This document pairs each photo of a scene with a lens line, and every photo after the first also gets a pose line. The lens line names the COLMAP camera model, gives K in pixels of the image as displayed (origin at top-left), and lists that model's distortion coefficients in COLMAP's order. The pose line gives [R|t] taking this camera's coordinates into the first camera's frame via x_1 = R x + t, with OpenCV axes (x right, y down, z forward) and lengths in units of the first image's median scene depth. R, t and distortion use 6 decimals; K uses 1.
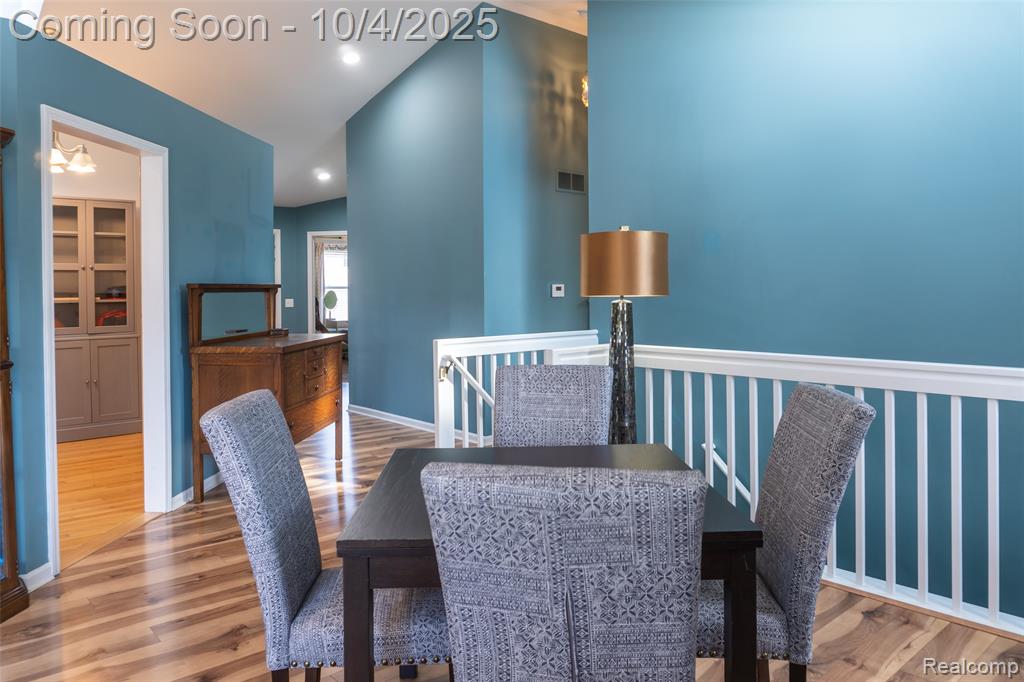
lens RADIAL K [[743.7, 0, 519.4], [0, 743.7, 289.5], [0, 0, 1]] dist [-0.016601, -0.003633]
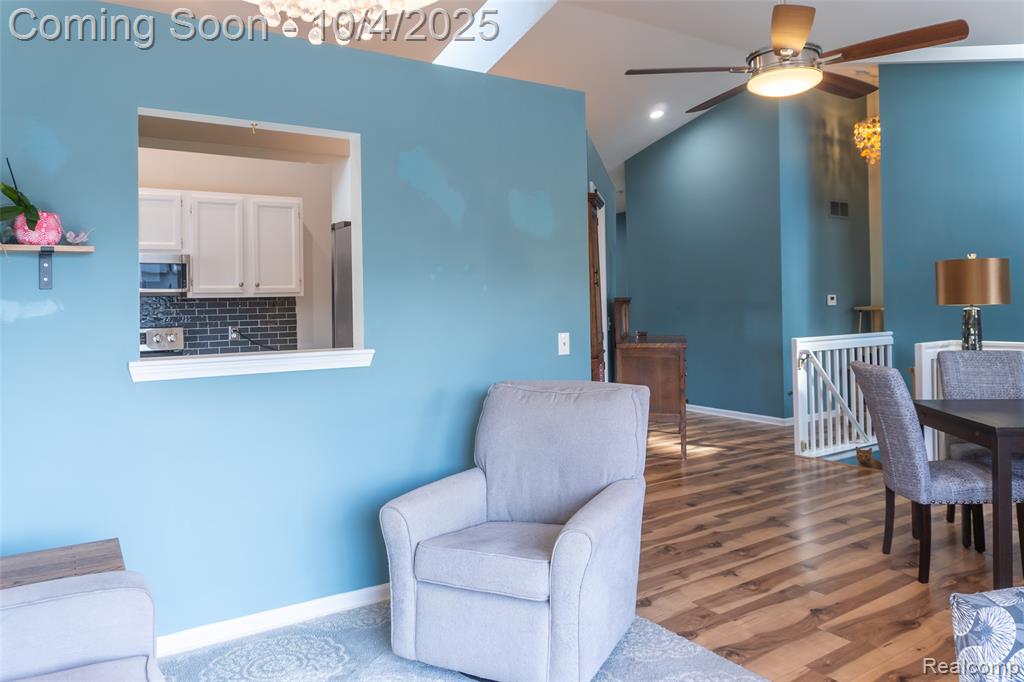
lens RADIAL K [[762.0, 0, 514.2], [0, 762.0, 291.3], [0, 0, 1]] dist [-0.009419, -0.002218]
pose [[0.991944, -0.008341, -0.126403, -0.317614], [0.007300, 0.999936, -0.008698, -0.006222], [0.126467, 0.007705, 0.991941, -0.301234]]
